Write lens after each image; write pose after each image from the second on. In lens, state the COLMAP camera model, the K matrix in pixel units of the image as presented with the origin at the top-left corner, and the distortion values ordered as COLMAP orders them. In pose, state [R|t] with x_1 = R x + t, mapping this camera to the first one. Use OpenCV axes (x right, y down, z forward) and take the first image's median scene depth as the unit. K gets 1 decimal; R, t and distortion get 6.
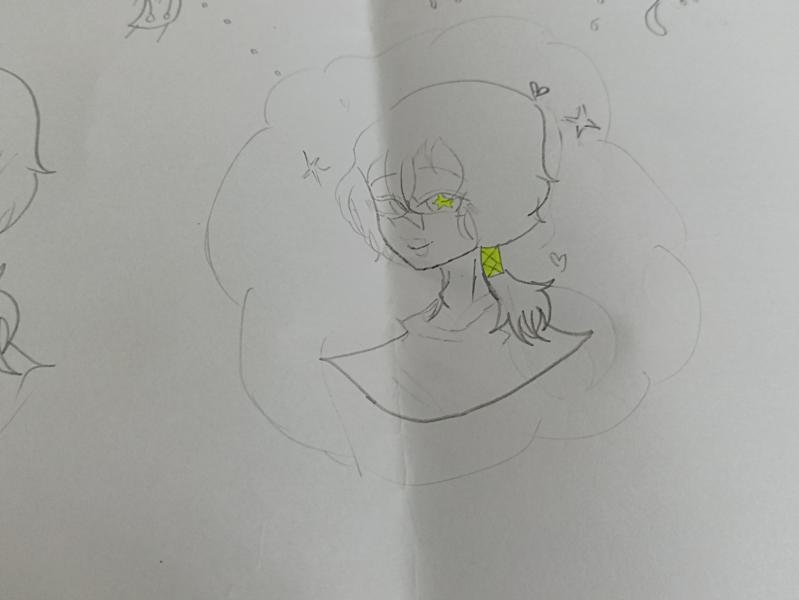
lens RADIAL K [[764.3, 0, 399.5], [0, 764.3, 300.0], [0, 0, 1]] dist [-0.000885, 0.001941]
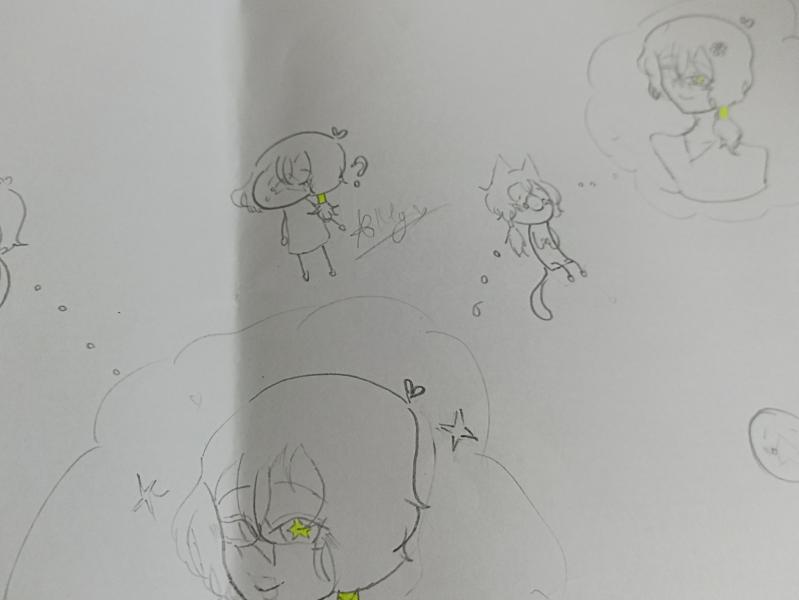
lens RADIAL K [[764.3, 0, 399.5], [0, 764.3, 300.0], [0, 0, 1]] dist [-0.000885, 0.001941]
pose [[0.993980, 0.037881, 0.102809, 0.070667], [-0.027961, 0.994963, -0.096266, -0.306742], [-0.105937, 0.092812, 0.990032, 0.090422]]
